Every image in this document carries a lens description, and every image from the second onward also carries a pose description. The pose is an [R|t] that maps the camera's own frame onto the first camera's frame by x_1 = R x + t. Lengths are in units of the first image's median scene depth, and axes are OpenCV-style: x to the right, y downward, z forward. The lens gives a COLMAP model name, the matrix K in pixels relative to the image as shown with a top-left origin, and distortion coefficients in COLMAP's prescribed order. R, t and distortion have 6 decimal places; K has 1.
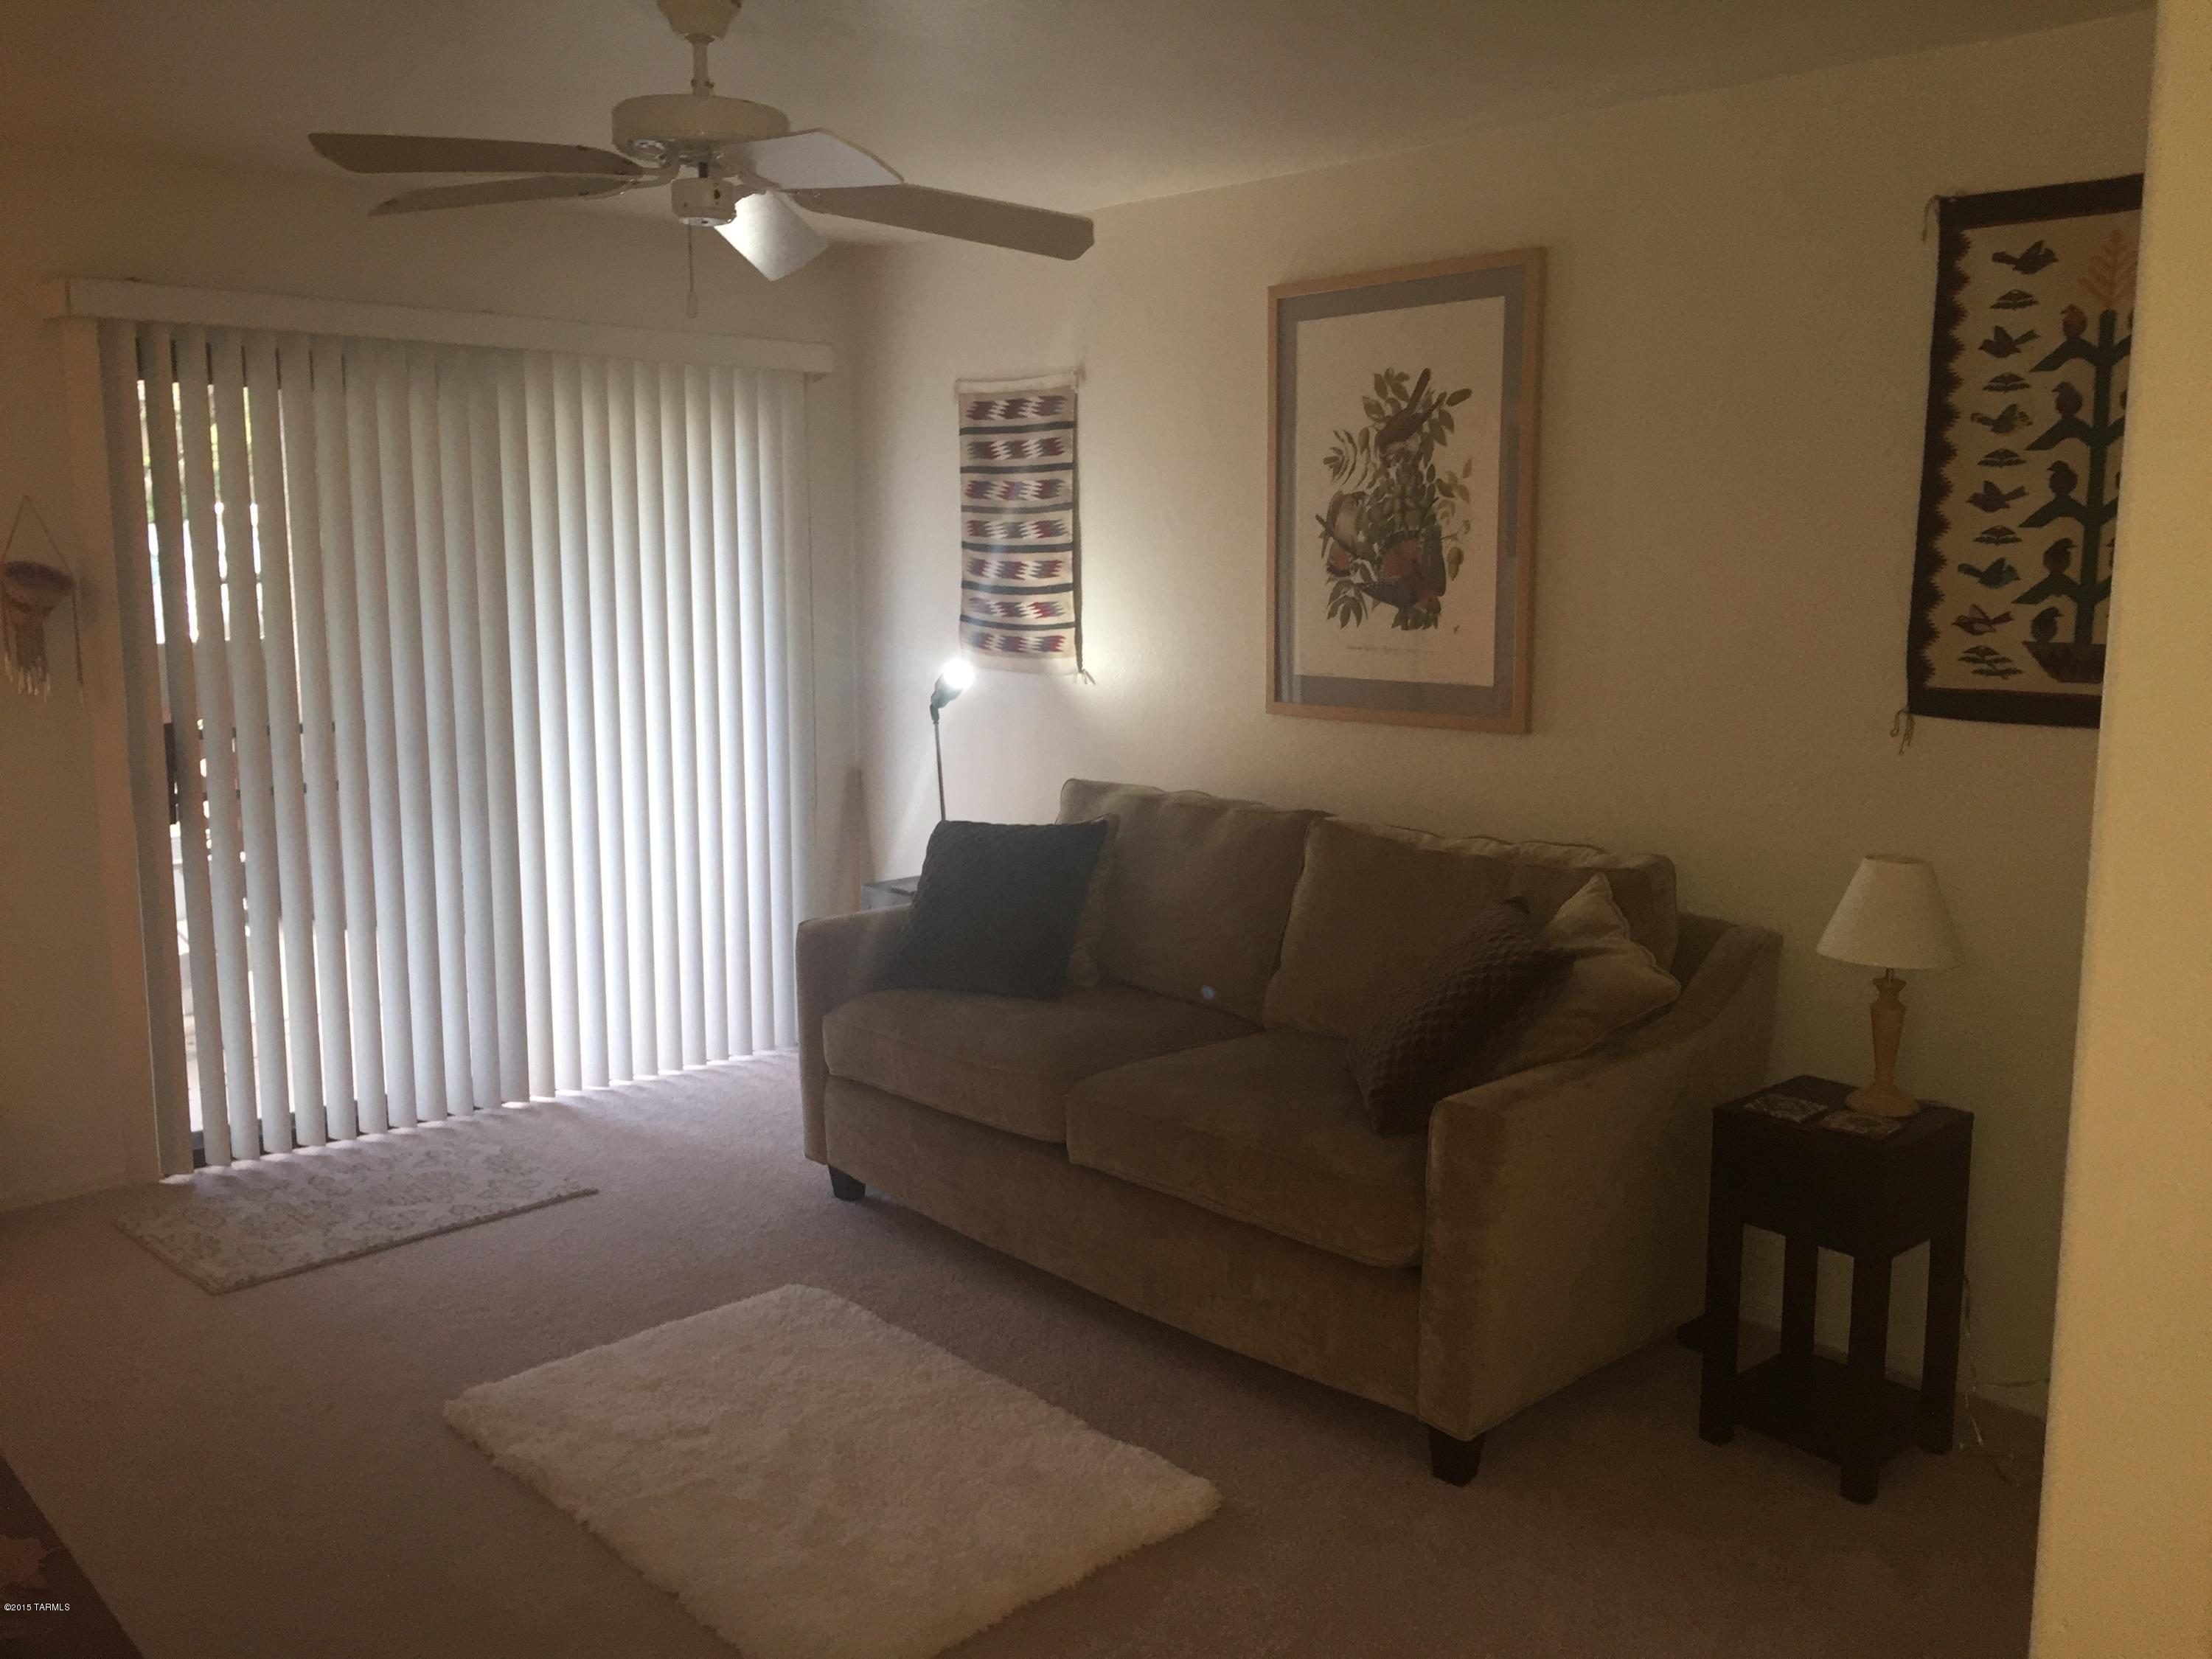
lens RADIAL K [[1916.3, 0, 1106.0], [0, 1916.3, 829.5], [0, 0, 1]] dist [0.074978, -0.091508]
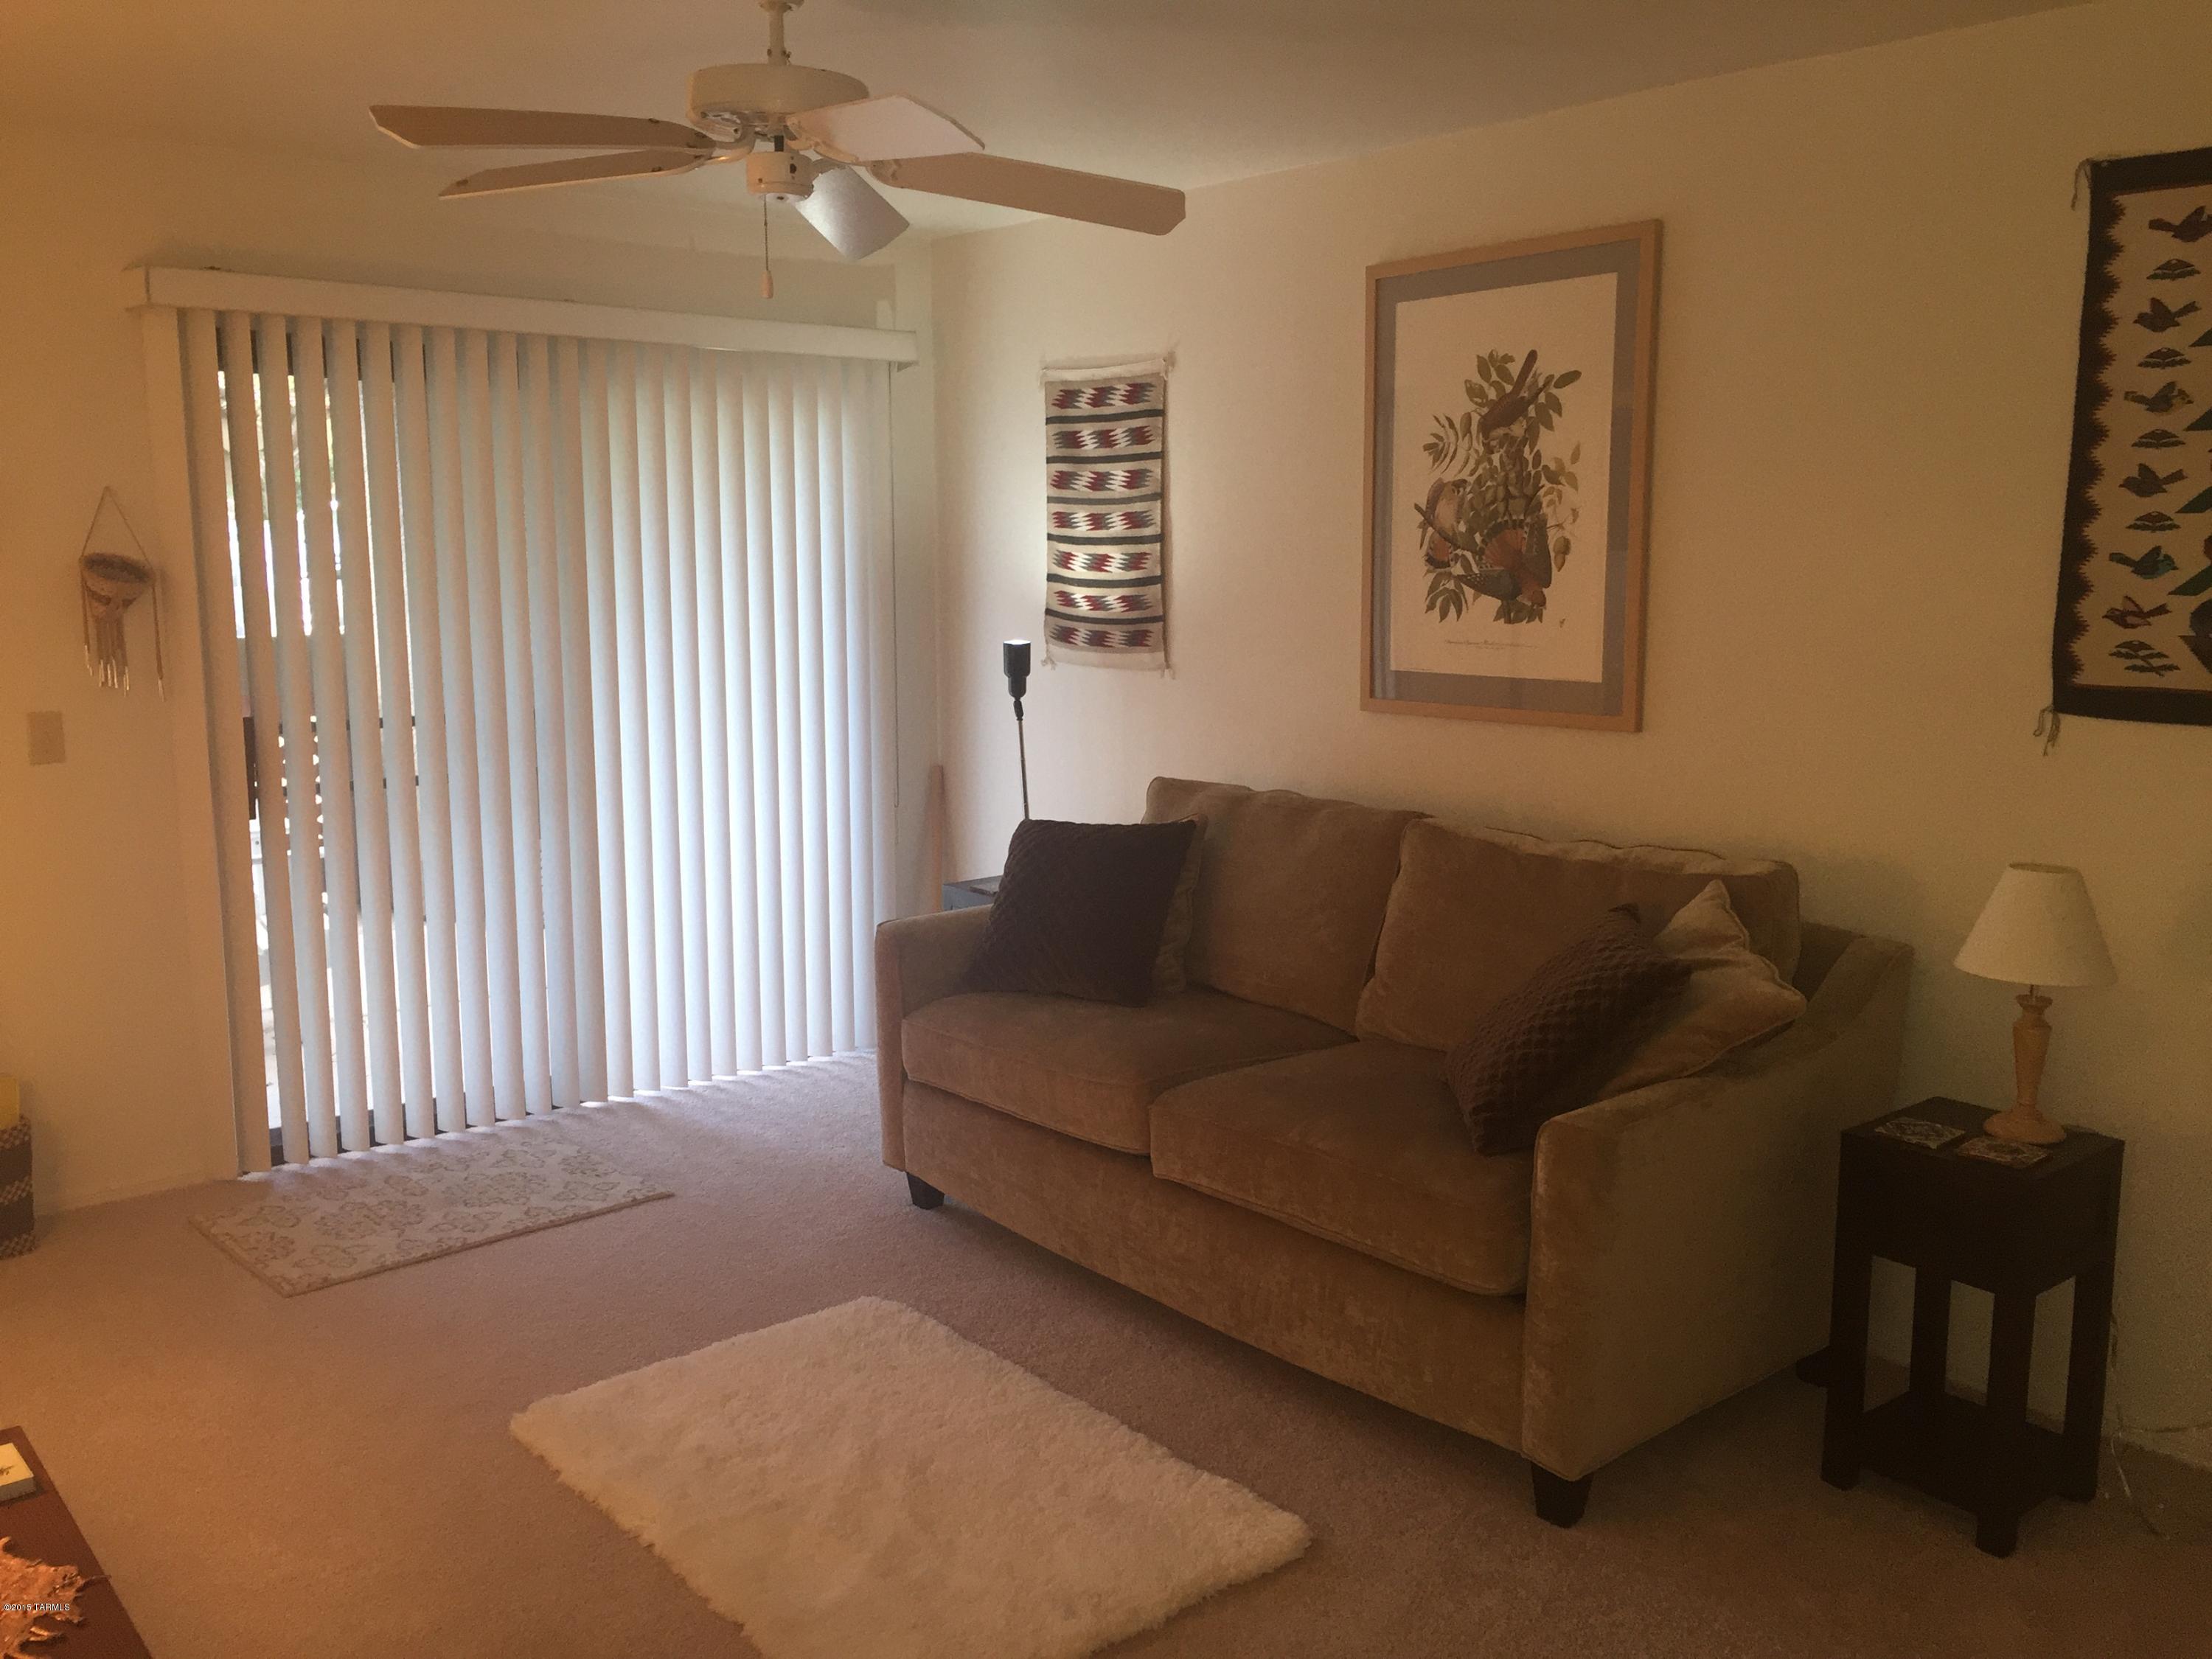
lens RADIAL K [[1915.2, 0, 1095.1], [0, 1915.2, 809.7], [0, 0, 1]] dist [0.055411, 0.000583]
pose [[0.998663, 0.005883, -0.051350, 0.000031], [-0.006351, 0.999940, -0.008964, -0.001332], [0.051295, 0.009278, 0.998640, 0.035980]]
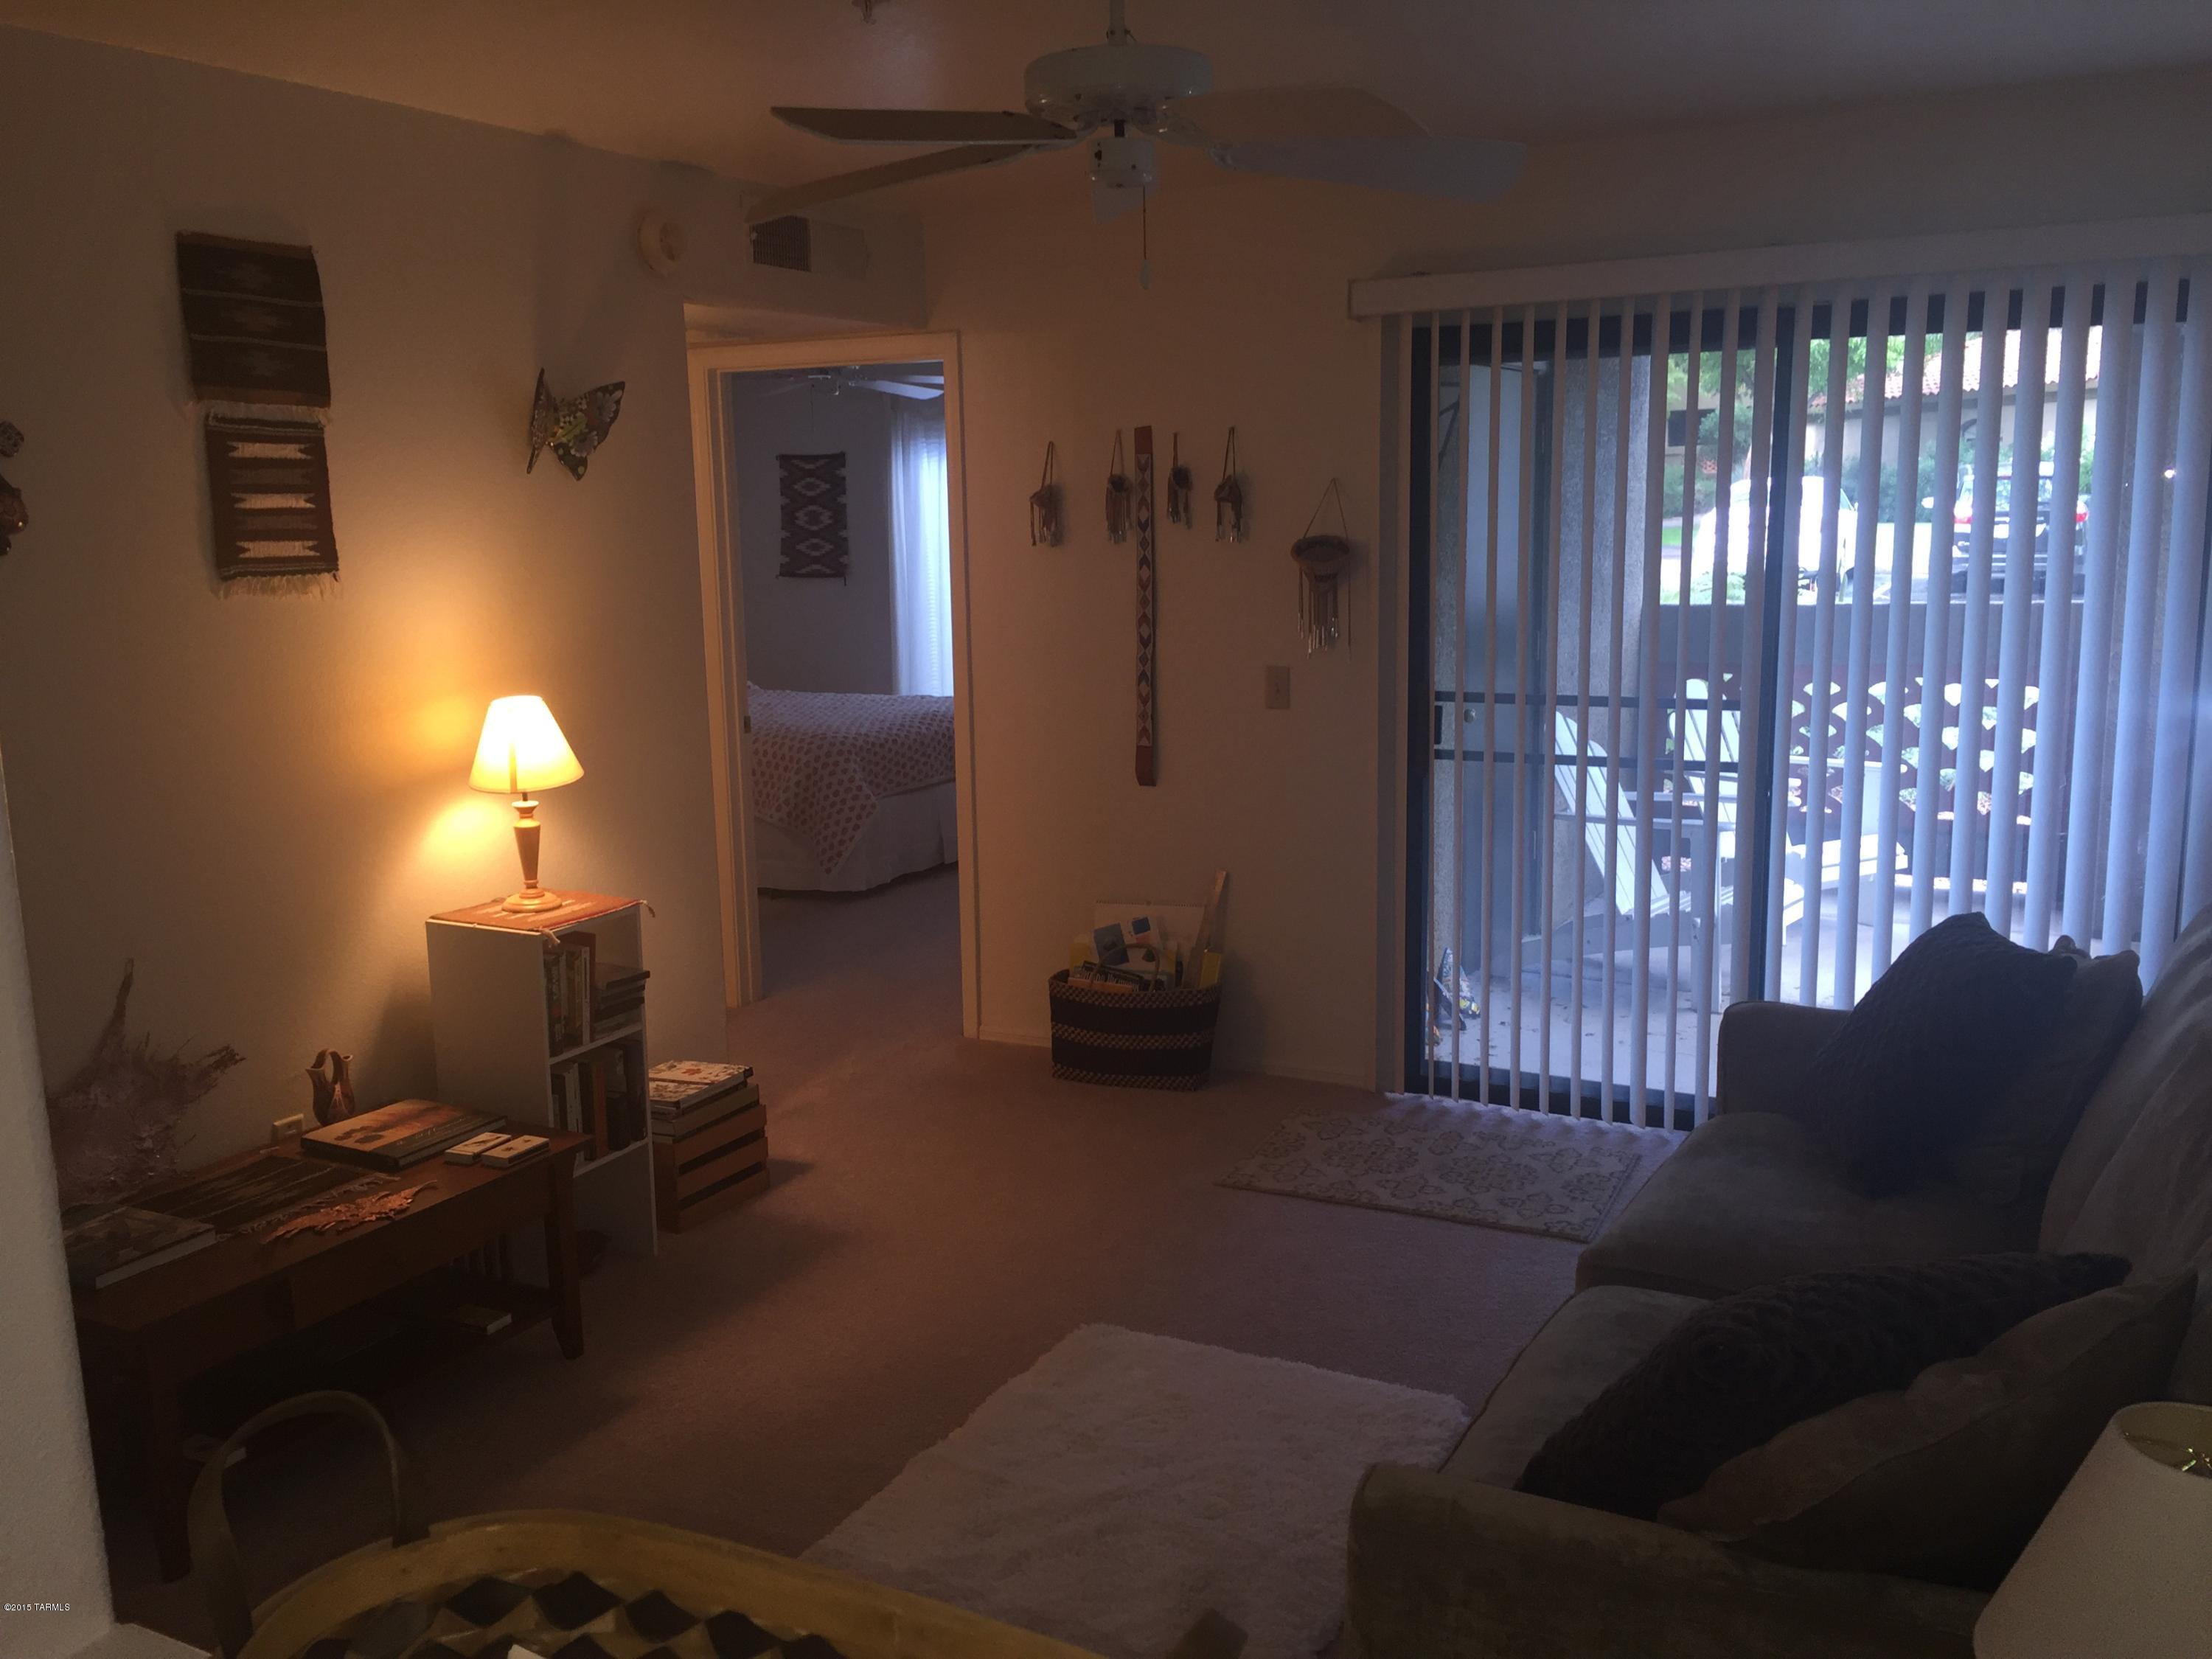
lens RADIAL K [[1916.3, 0, 1106.0], [0, 1916.3, 829.5], [0, 0, 1]] dist [0.074978, -0.091508]
pose [[0.298340, 0.151583, -0.942346, 0.554122], [-0.116568, 0.985704, 0.121653, -0.095644], [0.947315, 0.073553, 0.311744, 0.571225]]
